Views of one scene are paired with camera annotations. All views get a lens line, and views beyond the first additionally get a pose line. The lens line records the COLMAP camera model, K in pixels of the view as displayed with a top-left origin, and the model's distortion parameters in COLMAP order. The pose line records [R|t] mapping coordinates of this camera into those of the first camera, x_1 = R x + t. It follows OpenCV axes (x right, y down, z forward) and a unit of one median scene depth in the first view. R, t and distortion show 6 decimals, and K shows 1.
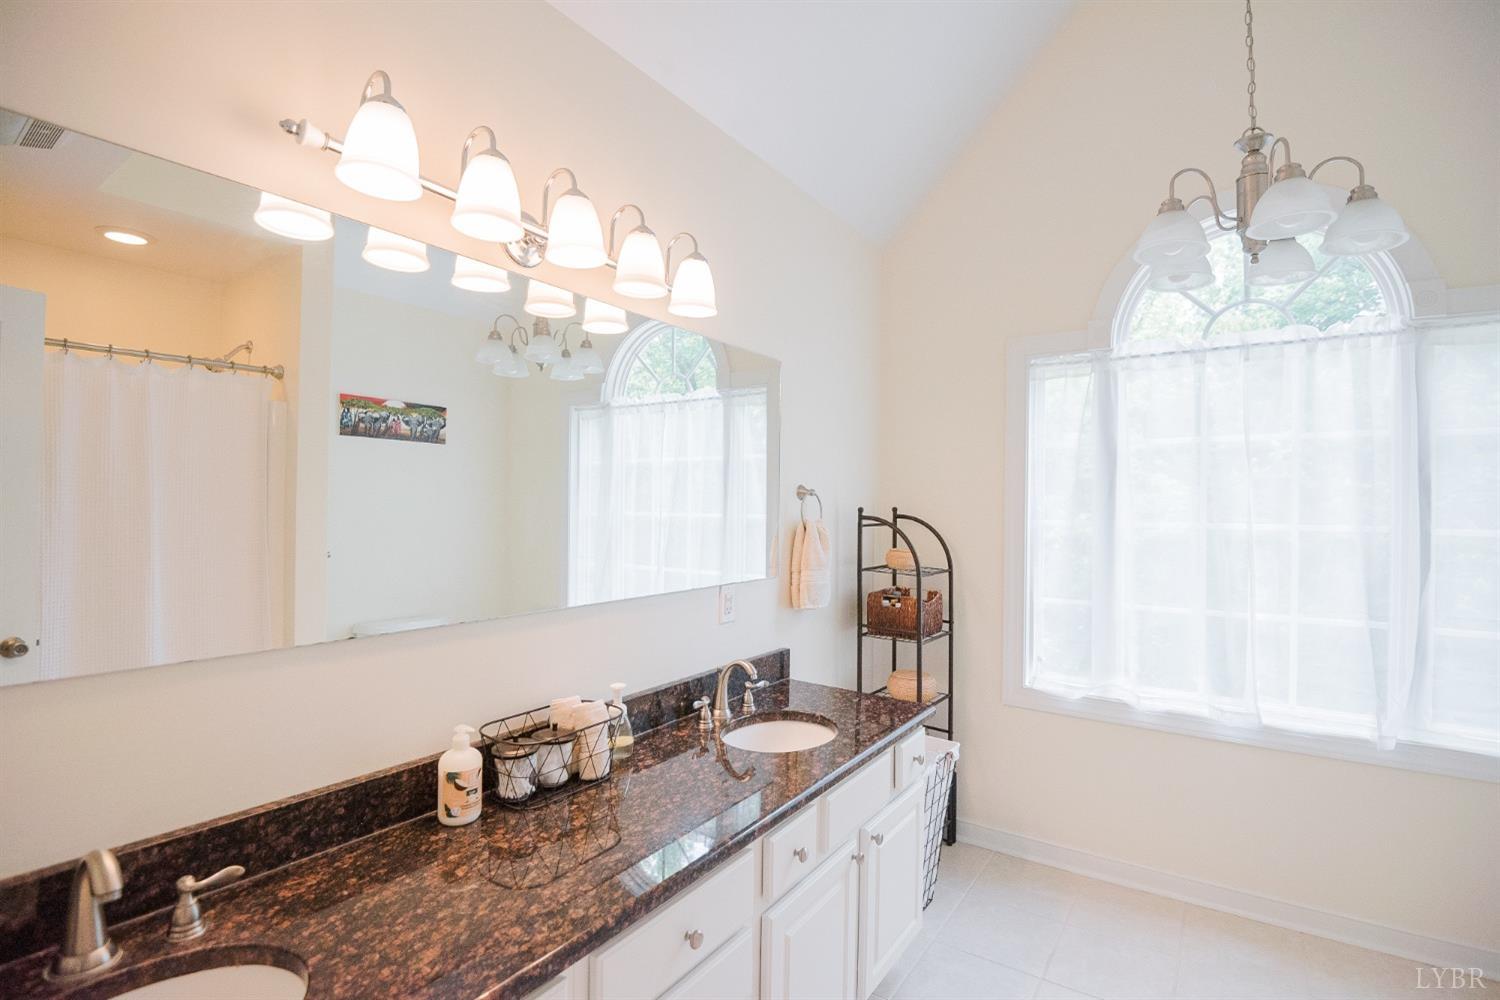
lens RADIAL K [[687.0, 0, 750.3], [0, 687.0, 498.9], [0, 0, 1]] dist [-0.003017, -0.010816]
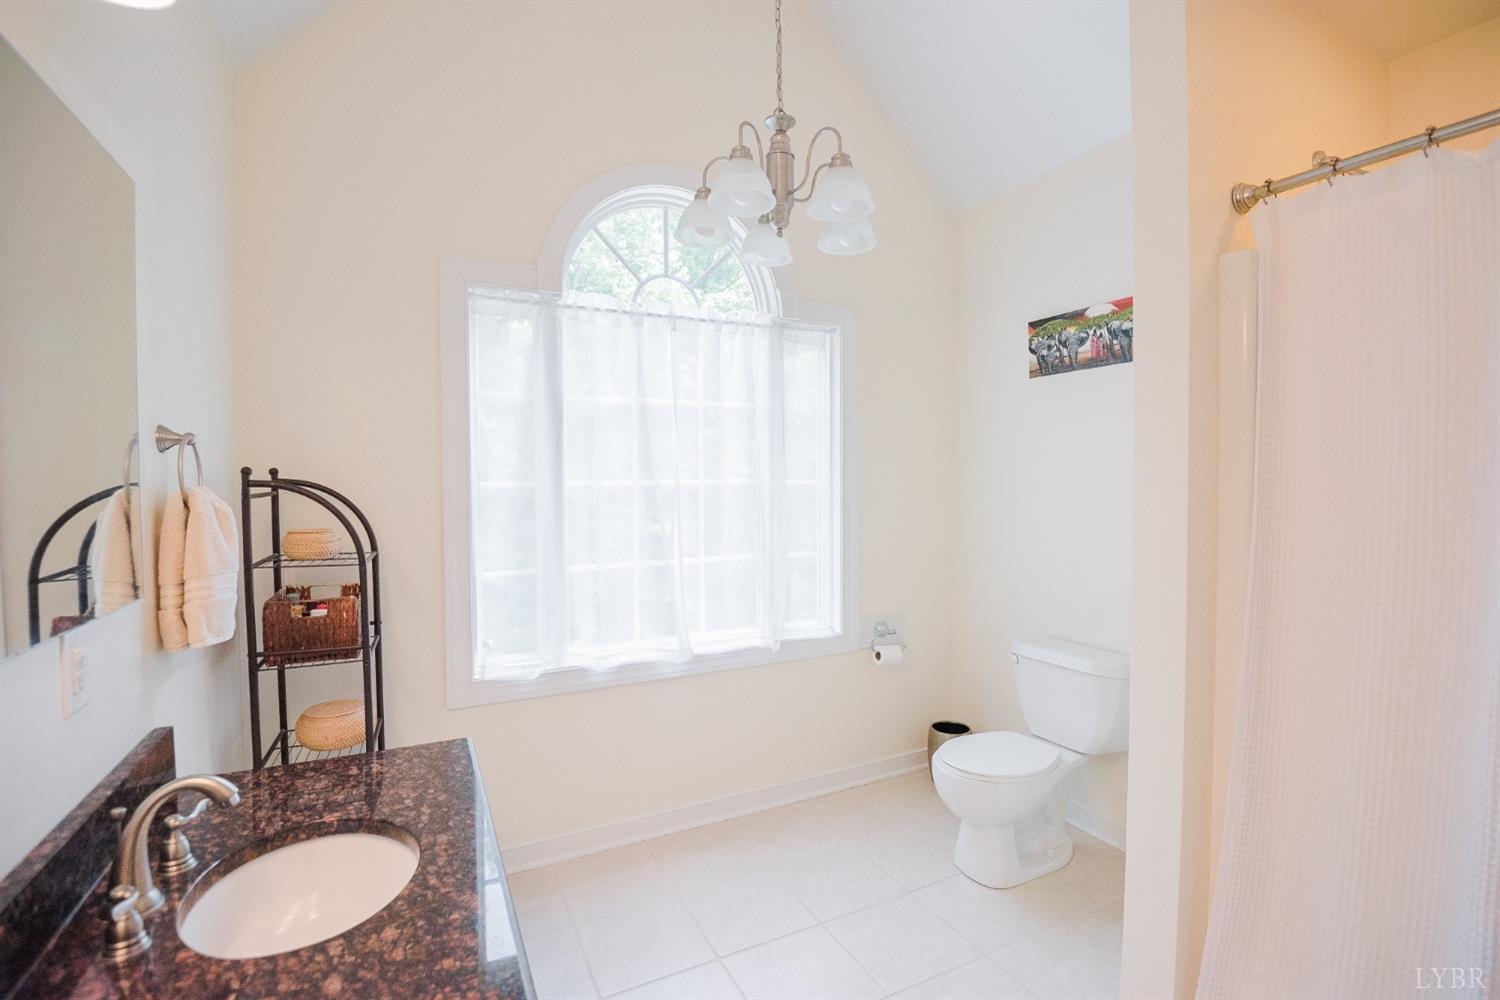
lens RADIAL K [[687.0, 0, 749.7], [0, 687.0, 506.2], [0, 0, 1]] dist [-0.003017, -0.010816]
pose [[0.480785, -0.051494, 0.875325, -0.180849], [0.003252, 0.998372, 0.056947, 0.015135], [-0.876833, -0.024533, 0.480169, 0.337349]]
